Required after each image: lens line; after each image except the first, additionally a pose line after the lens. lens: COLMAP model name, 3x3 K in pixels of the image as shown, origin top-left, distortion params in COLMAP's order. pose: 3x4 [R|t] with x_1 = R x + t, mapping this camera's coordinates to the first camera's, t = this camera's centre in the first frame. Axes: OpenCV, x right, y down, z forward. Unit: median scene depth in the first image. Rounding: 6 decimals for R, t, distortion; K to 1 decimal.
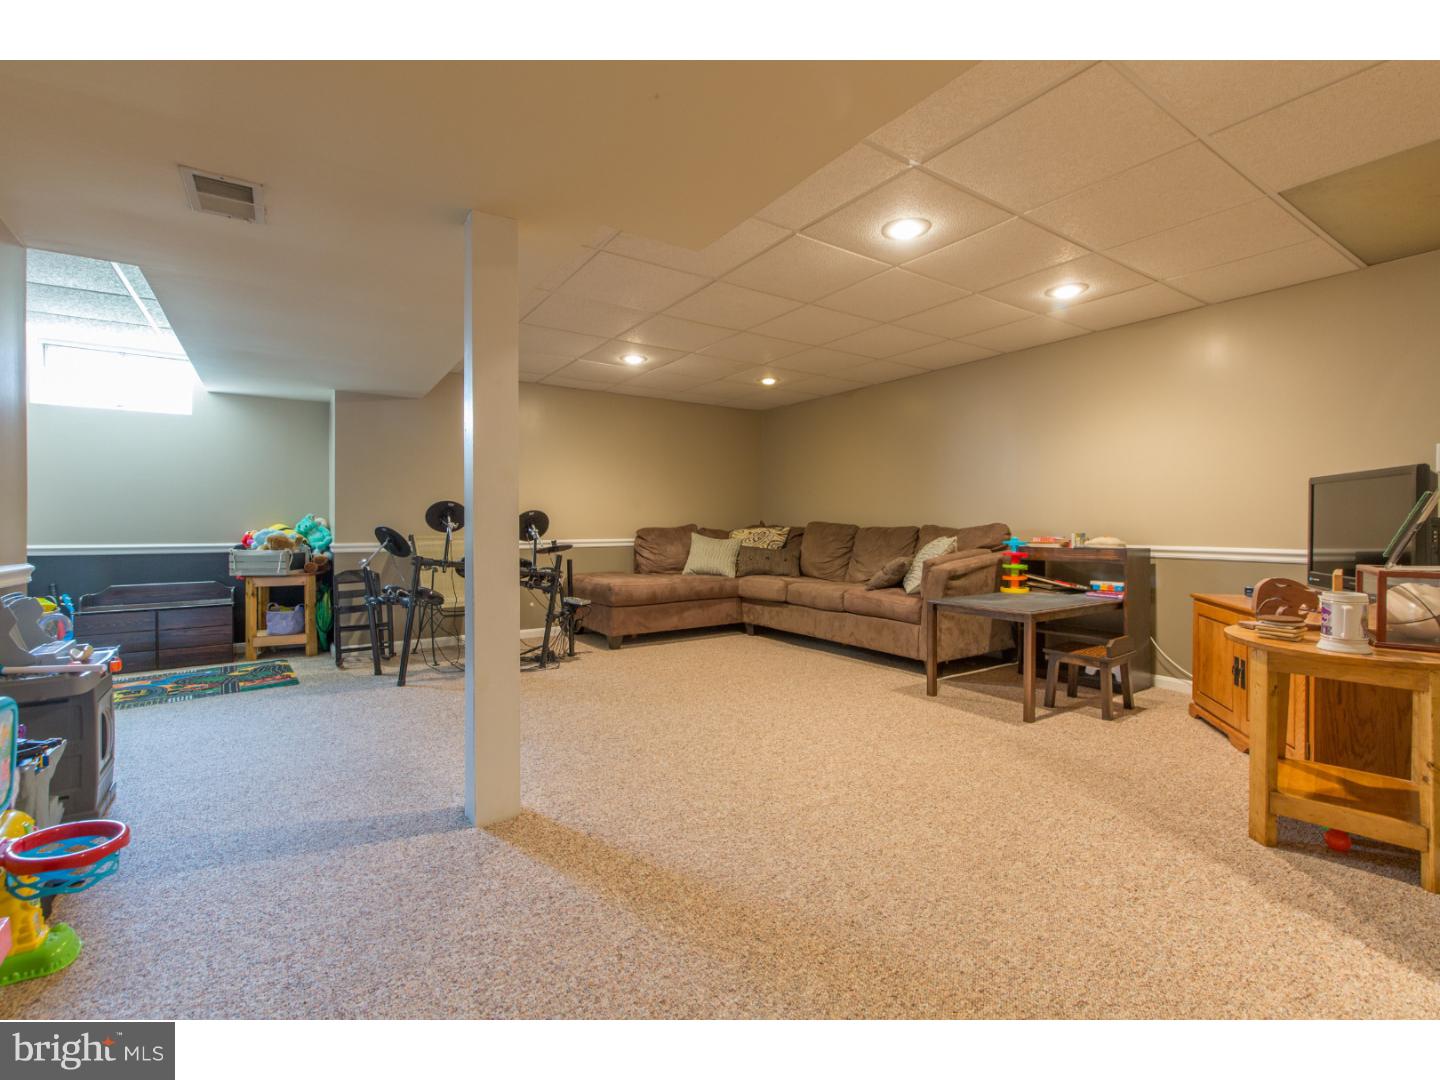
lens RADIAL K [[646.5, 0, 725.8], [0, 646.5, 533.2], [0, 0, 1]] dist [-0.001172, -0.000505]
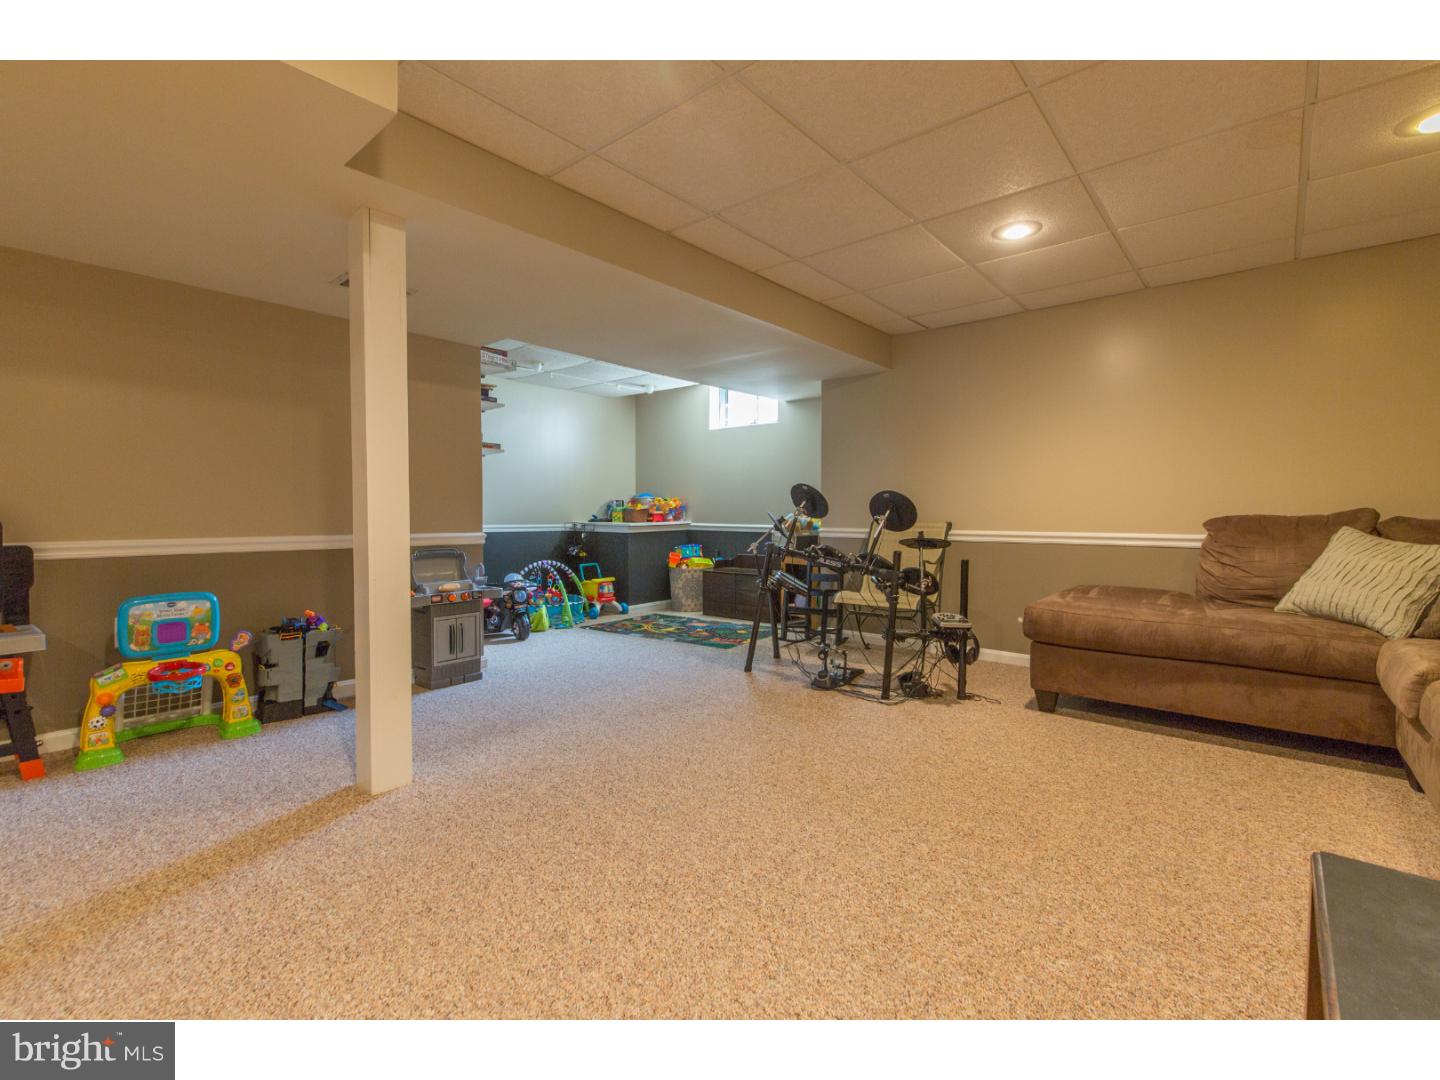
lens RADIAL K [[646.5, 0, 724.8], [0, 646.5, 543.8], [0, 0, 1]] dist [-0.001172, -0.000505]
pose [[0.264710, 0.048681, -0.963098, 0.332914], [-0.014802, 0.998812, 0.046418, -0.004699], [0.964214, 0.001968, 0.265116, 0.537091]]
